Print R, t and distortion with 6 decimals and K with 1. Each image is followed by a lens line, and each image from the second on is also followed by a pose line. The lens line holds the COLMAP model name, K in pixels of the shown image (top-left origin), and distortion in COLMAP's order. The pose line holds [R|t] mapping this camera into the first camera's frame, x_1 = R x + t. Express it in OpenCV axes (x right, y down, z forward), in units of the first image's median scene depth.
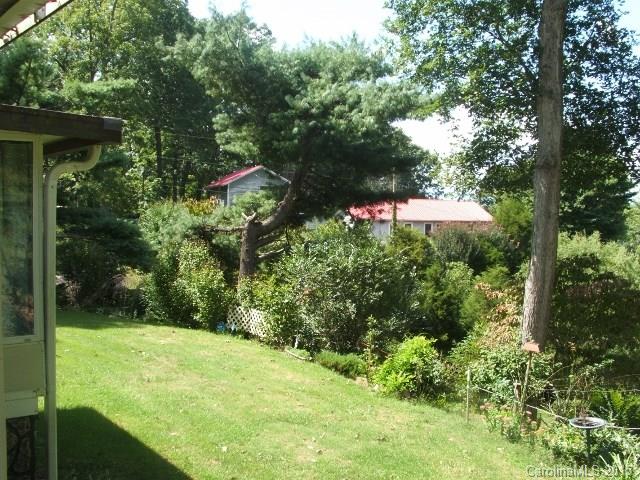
lens RADIAL K [[745.9, 0, 343.1], [0, 745.9, 239.6], [0, 0, 1]] dist [-0.210473, 0.245710]
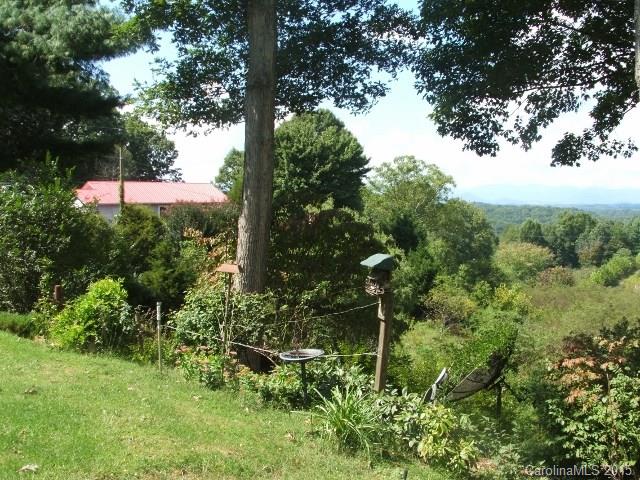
lens RADIAL K [[745.9, 0, 343.1], [0, 745.9, 239.6], [0, 0, 1]] dist [-0.210473, 0.245710]
pose [[0.941851, -0.036385, 0.334055, 0.064178], [0.033439, 0.999335, 0.014565, 0.066936], [-0.334363, -0.002547, 0.942441, 0.119698]]
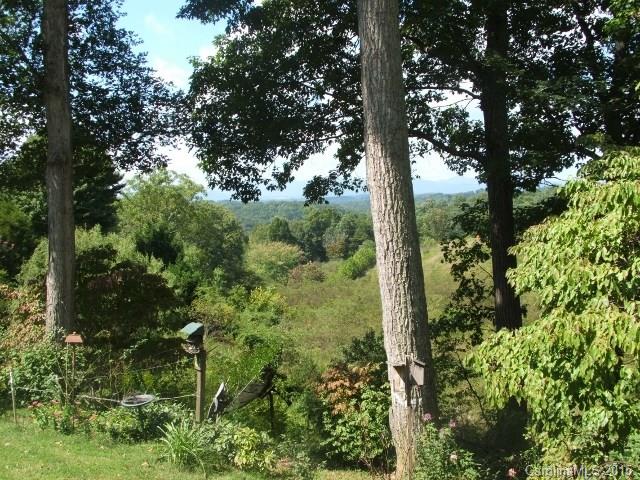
lens RADIAL K [[745.9, 0, 343.1], [0, 745.9, 239.6], [0, 0, 1]] dist [-0.210473, 0.245710]
pose [[0.776170, -0.086484, 0.624565, -0.046535], [0.081307, 0.996007, 0.036875, 0.000687], [-0.625260, 0.022160, 0.780102, -0.020817]]
